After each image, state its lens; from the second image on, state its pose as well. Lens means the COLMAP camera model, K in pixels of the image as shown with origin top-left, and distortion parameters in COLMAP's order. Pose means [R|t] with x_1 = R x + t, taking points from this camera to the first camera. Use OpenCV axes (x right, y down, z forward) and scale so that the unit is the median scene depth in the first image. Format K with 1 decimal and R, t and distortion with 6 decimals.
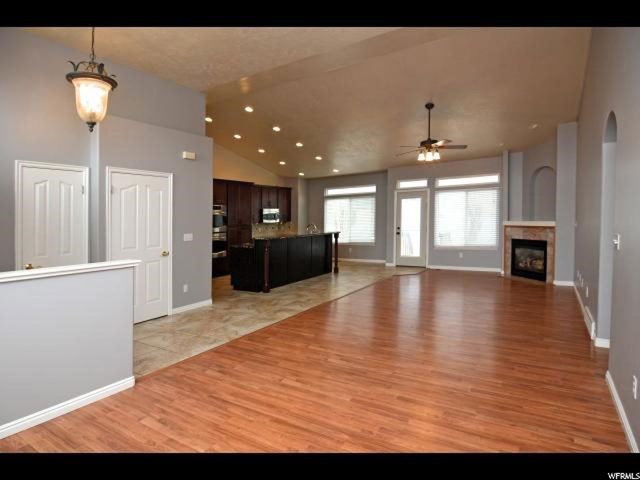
lens RADIAL K [[365.5, 0, 338.2], [0, 365.5, 239.7], [0, 0, 1]] dist [0.001391, -0.000018]
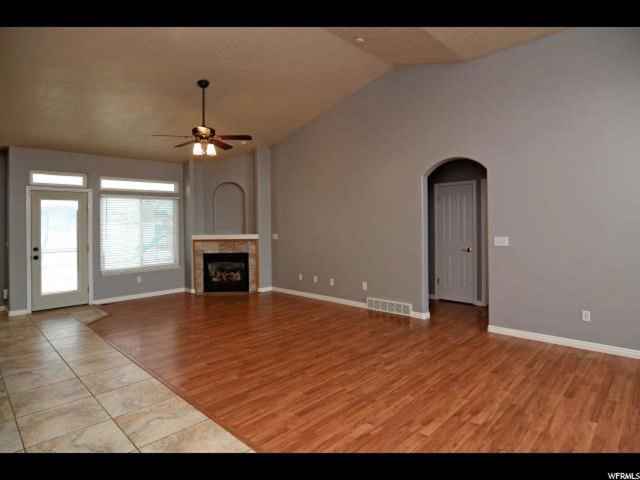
lens RADIAL K [[351.2, 0, 320.0], [0, 351.2, 240.0], [0, 0, 1]] dist [-0.015548, -0.000416]
pose [[0.248946, -0.018023, 0.968350, -0.323002], [0.065507, 0.997851, 0.001732, -0.019633], [-0.966299, 0.063002, 0.249592, 0.478528]]
